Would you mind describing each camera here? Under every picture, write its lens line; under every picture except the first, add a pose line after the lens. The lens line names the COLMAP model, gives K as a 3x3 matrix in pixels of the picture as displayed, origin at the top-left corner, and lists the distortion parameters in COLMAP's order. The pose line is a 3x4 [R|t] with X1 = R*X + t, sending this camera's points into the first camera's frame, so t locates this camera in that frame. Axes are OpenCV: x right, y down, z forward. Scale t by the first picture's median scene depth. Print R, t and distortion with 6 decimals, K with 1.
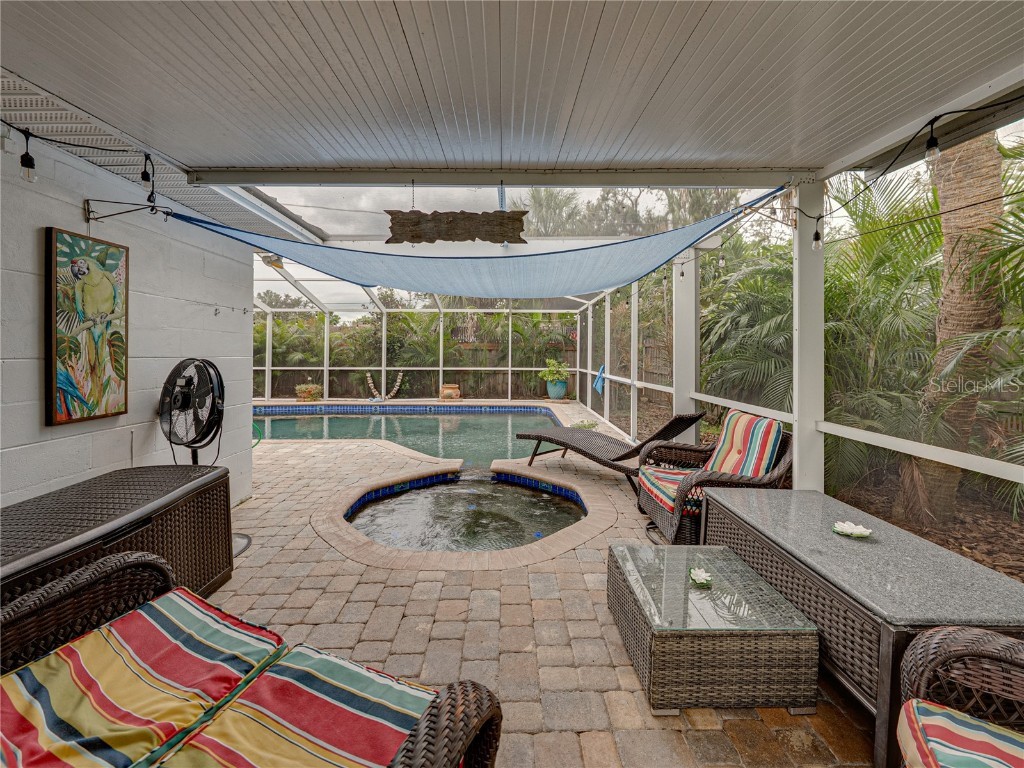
lens RADIAL K [[412.3, 0, 513.9], [0, 412.3, 372.3], [0, 0, 1]] dist [-0.000846, -0.000644]
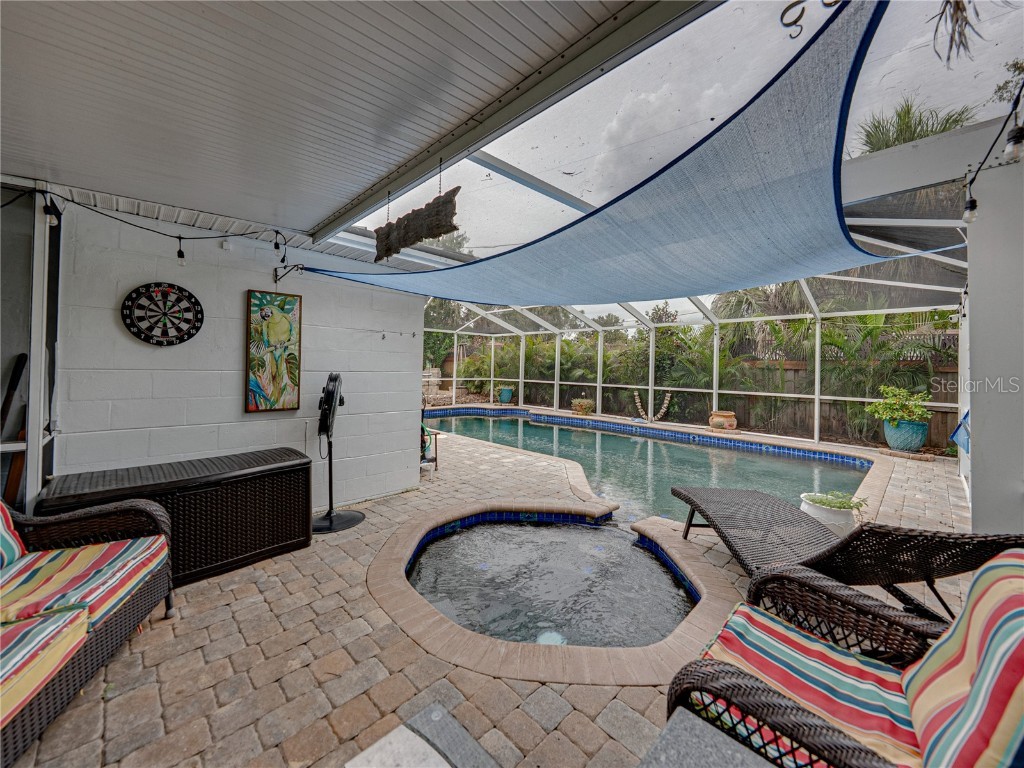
lens RADIAL K [[412.3, 0, 513.9], [0, 412.3, 372.3], [0, 0, 1]] dist [-0.000846, -0.000644]
pose [[0.679077, 0.022025, -0.733737, 0.172133], [-0.052272, 0.998463, -0.018407, -0.011729], [0.732204, 0.050854, 0.679184, 0.150911]]
